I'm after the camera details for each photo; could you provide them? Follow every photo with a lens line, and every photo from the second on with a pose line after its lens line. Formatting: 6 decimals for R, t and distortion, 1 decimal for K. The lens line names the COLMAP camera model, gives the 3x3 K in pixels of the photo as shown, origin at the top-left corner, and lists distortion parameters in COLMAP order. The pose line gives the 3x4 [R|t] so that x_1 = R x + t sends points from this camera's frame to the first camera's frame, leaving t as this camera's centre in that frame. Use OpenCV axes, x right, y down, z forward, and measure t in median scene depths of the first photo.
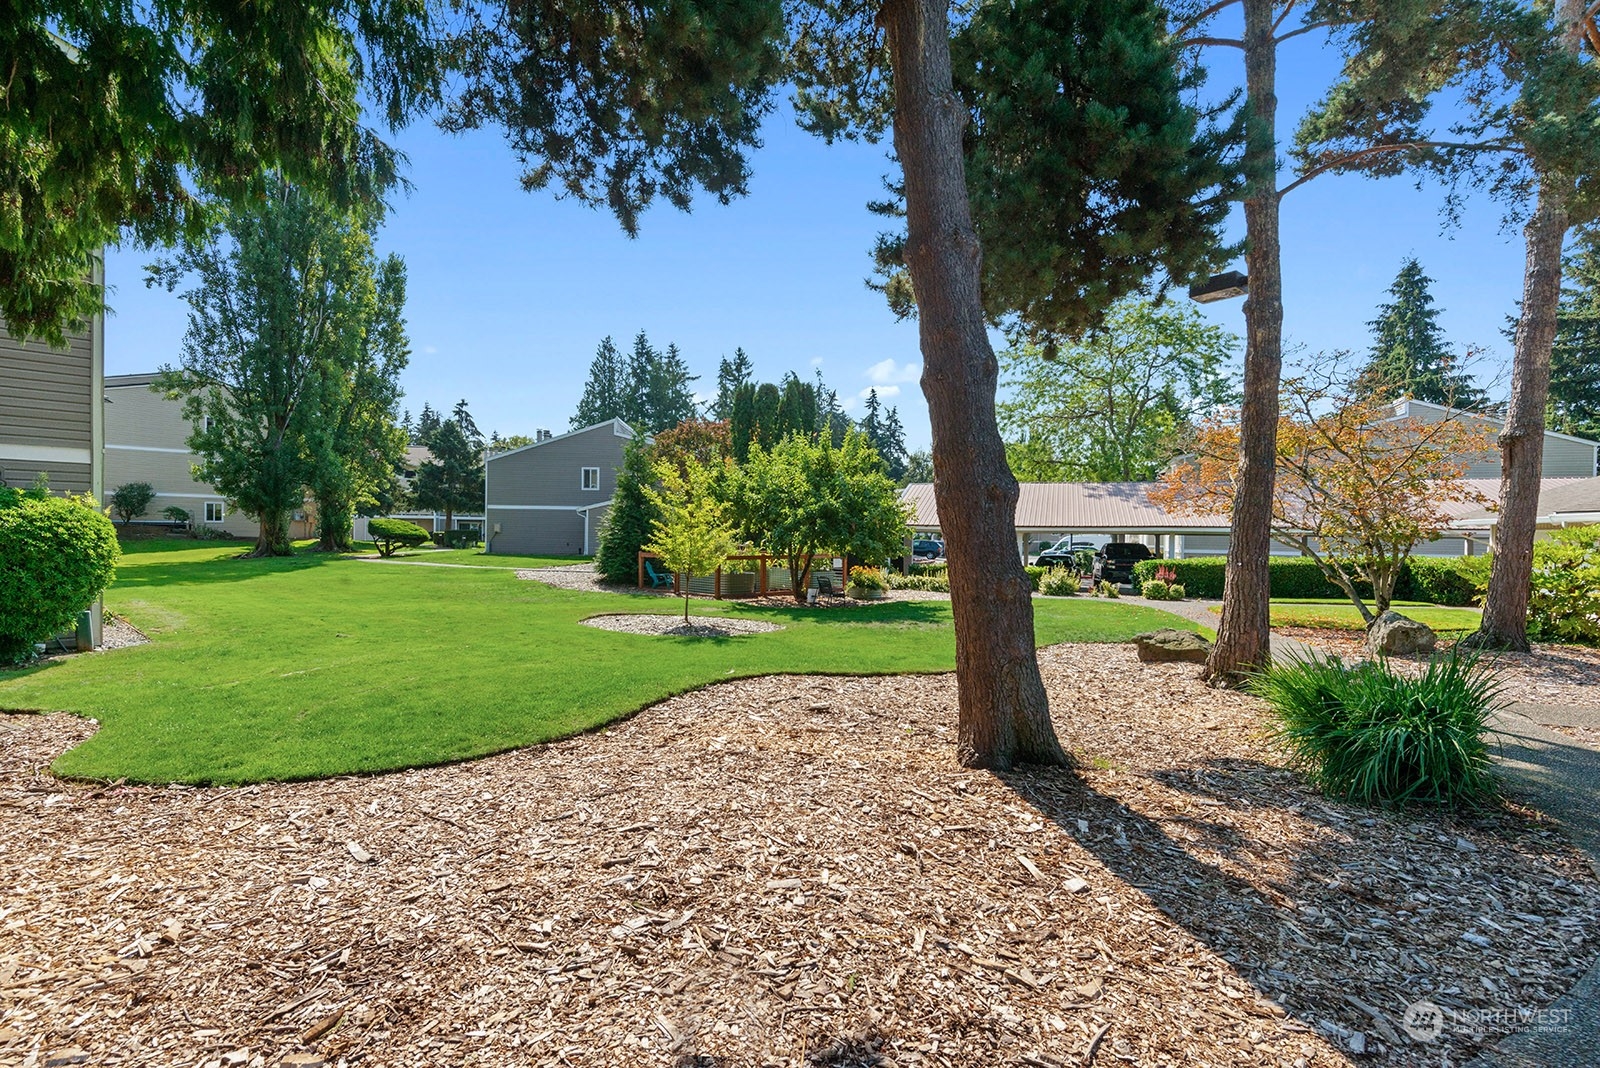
lens RADIAL K [[788.0, 0, 794.3], [0, 788.0, 542.8], [0, 0, 1]] dist [-0.001004, 0.001041]
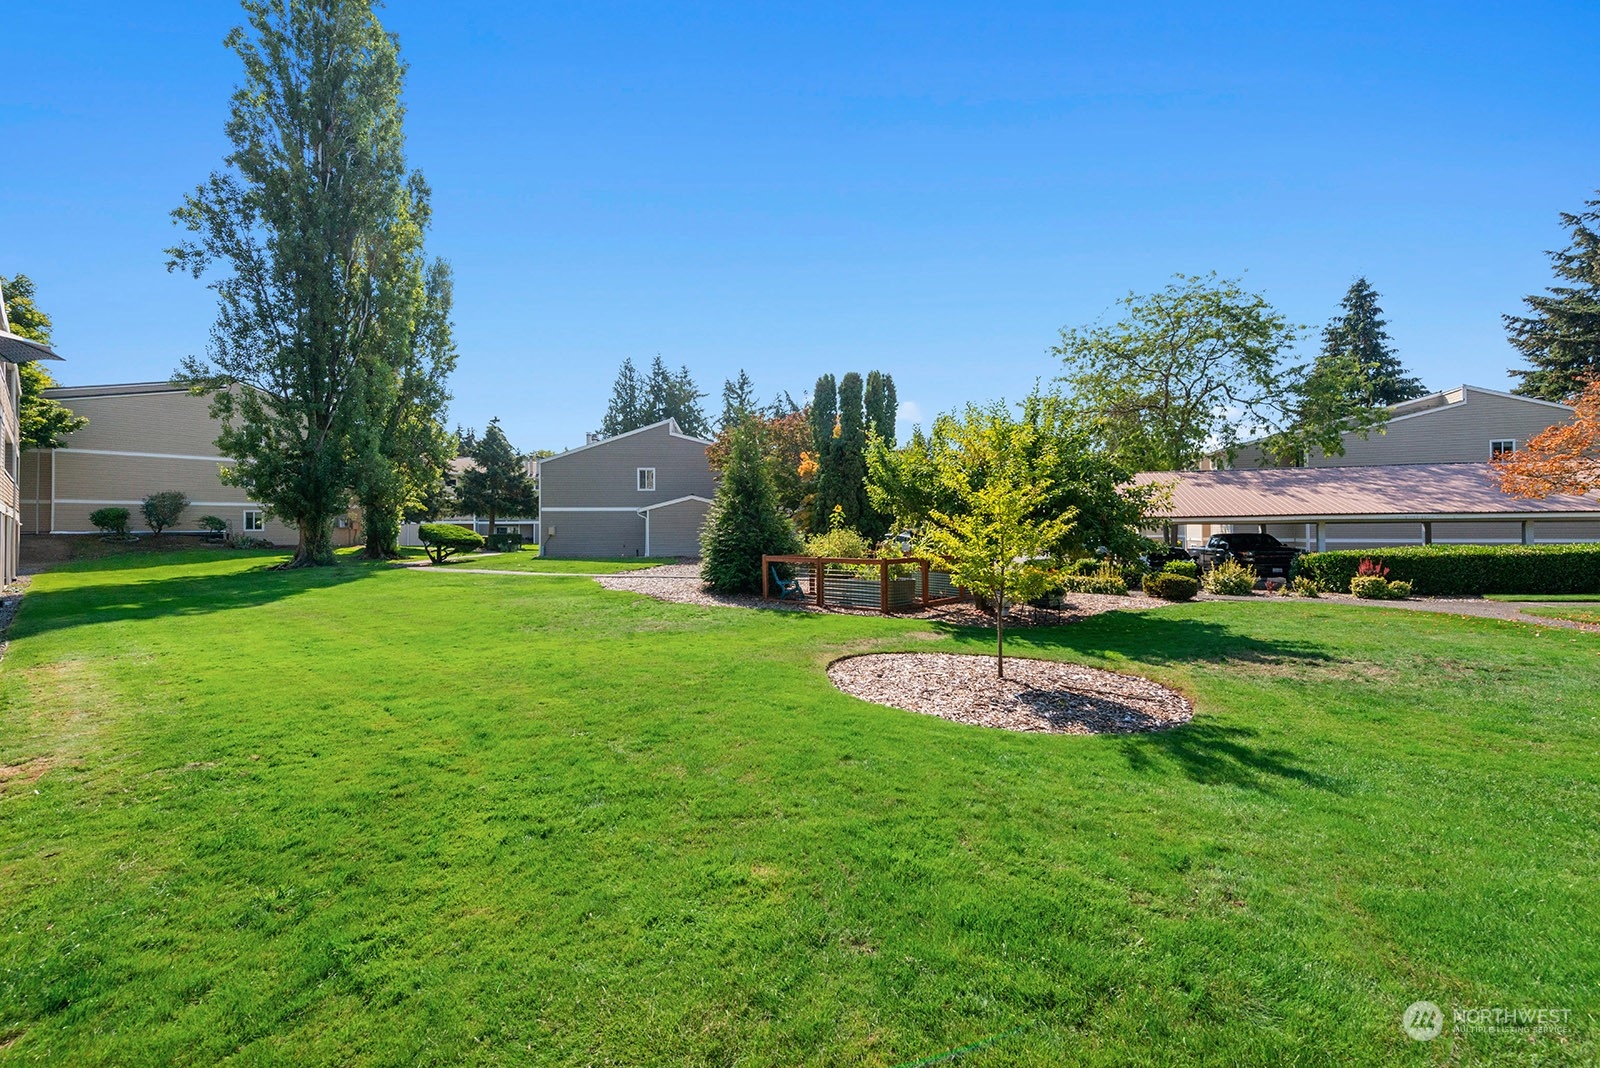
lens RADIAL K [[661.2, 0, 802.6], [0, 661.2, 521.2], [0, 0, 1]] dist [0.003267, -0.000706]
pose [[0.998785, -0.019285, 0.045345, -0.103889], [0.020495, 0.999442, -0.026382, -0.002854], [-0.044811, 0.027279, 0.998623, 0.165955]]
